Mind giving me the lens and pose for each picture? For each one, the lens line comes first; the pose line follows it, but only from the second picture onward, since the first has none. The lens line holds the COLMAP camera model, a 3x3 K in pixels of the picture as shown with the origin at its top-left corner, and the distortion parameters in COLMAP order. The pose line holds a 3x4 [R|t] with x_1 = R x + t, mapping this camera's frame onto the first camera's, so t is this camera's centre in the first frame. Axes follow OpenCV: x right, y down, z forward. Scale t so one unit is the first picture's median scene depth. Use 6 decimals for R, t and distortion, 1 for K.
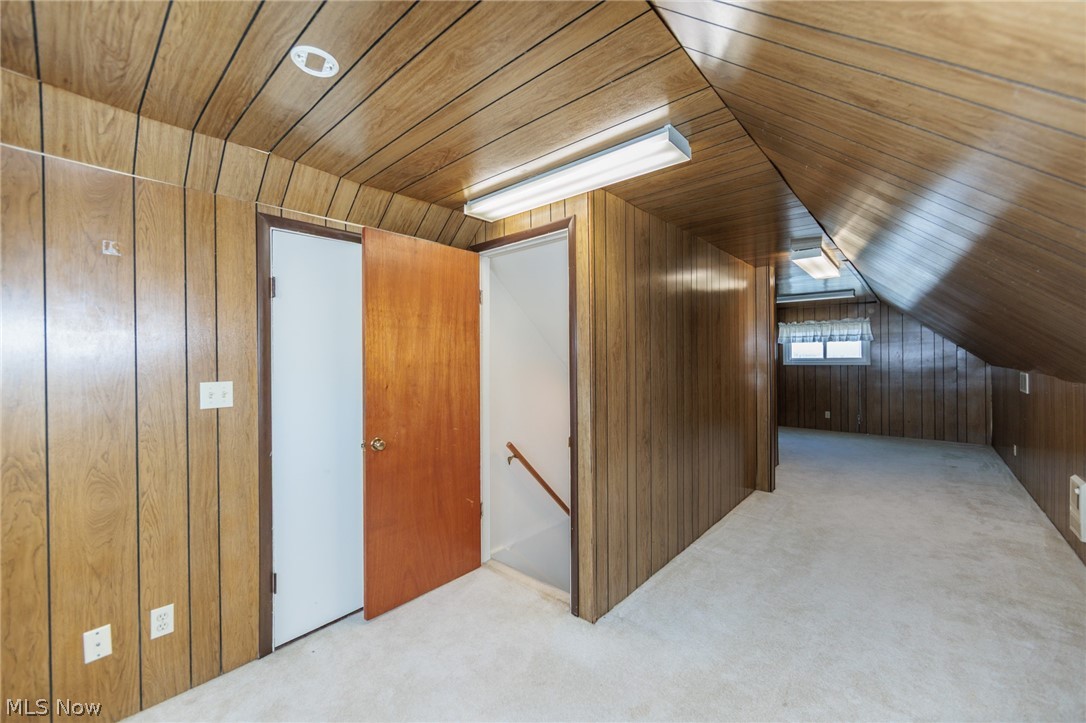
lens RADIAL K [[424.5, 0, 543.0], [0, 424.5, 361.5], [0, 0, 1]] dist [0.000722, -0.000052]
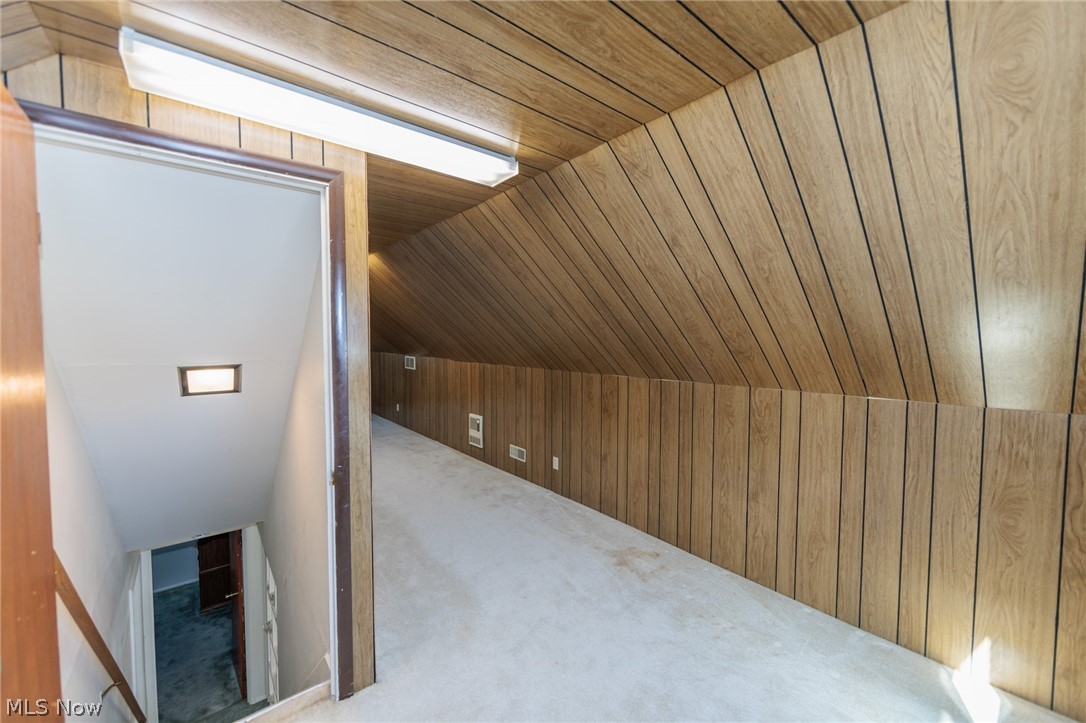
lens RADIAL K [[424.5, 0, 543.0], [0, 424.5, 361.5], [0, 0, 1]] dist [0.000722, -0.000052]
pose [[0.163792, -0.046042, 0.985420, -0.599929], [0.005398, 0.998937, 0.045776, -0.044731], [-0.986480, -0.002178, 0.163866, 0.523621]]
